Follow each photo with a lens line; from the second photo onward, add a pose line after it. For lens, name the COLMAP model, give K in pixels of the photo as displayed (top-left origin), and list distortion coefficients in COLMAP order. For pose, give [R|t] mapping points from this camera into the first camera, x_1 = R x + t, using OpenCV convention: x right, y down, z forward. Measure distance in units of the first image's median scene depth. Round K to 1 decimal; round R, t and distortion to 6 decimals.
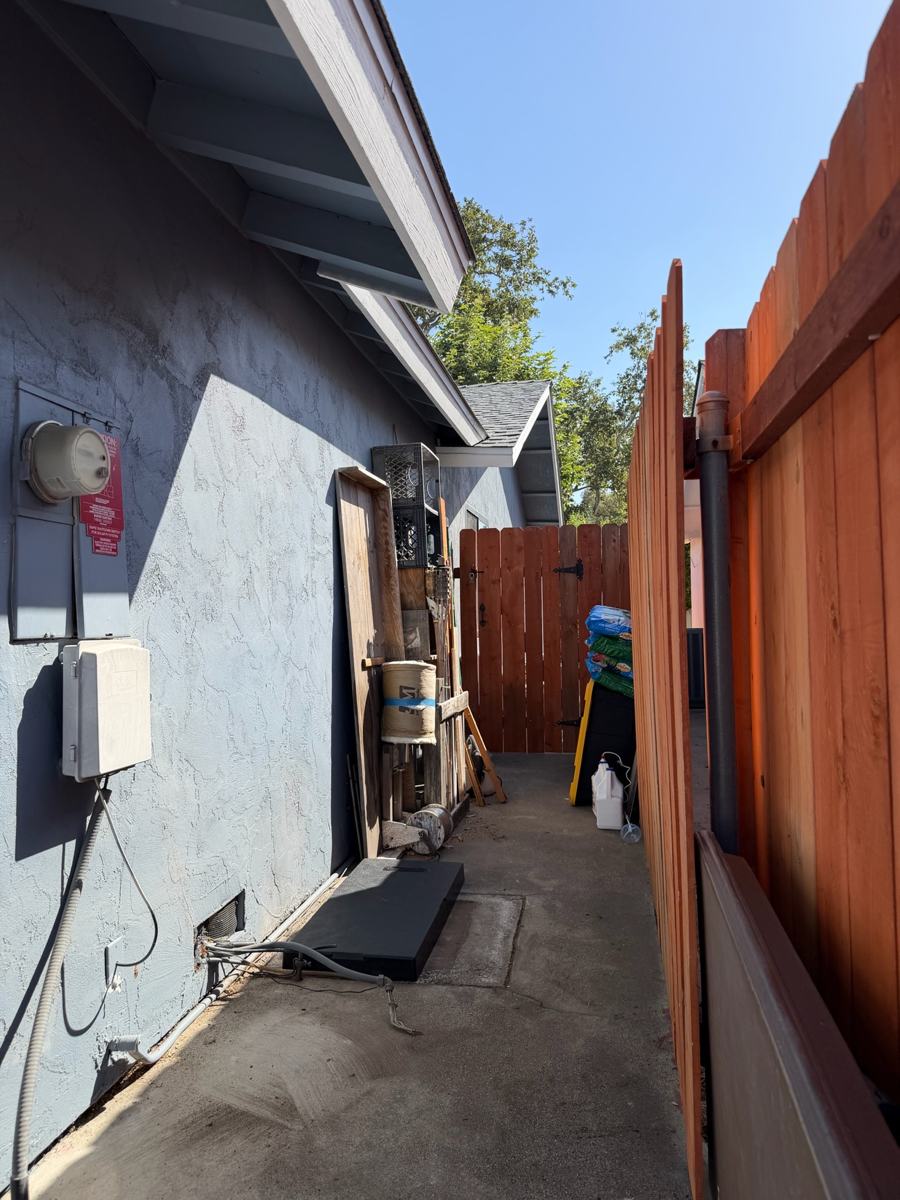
lens RADIAL K [[852.0, 0, 454.4], [0, 852.0, 616.3], [0, 0, 1]] dist [0.209839, -0.398947]
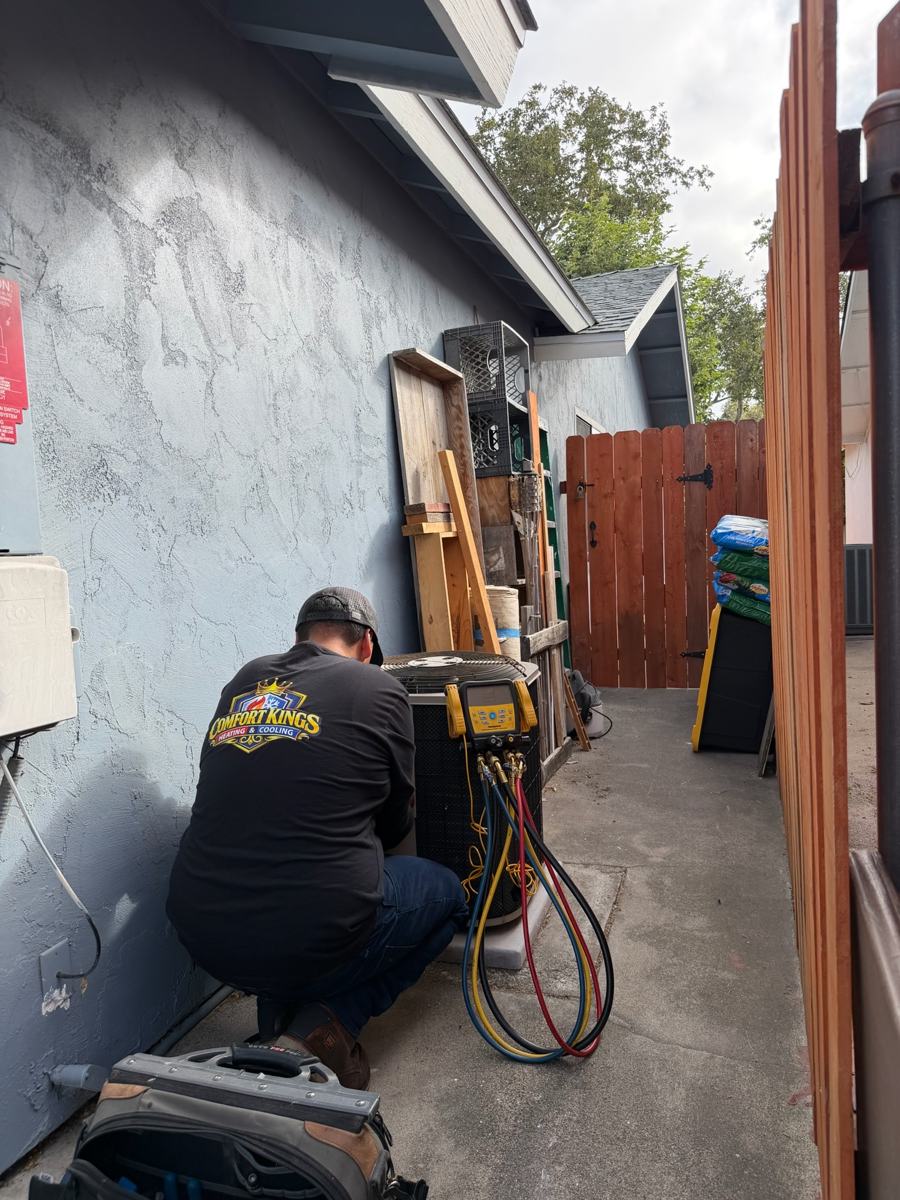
lens RADIAL K [[859.7, 0, 447.0], [0, 859.7, 613.9], [0, 0, 1]] dist [0.115083, -0.170535]
pose [[0.987112, -0.012565, -0.159536, 0.040764], [0.025191, 0.996684, 0.077369, 0.012726], [0.158035, -0.080391, 0.984156, 0.153880]]
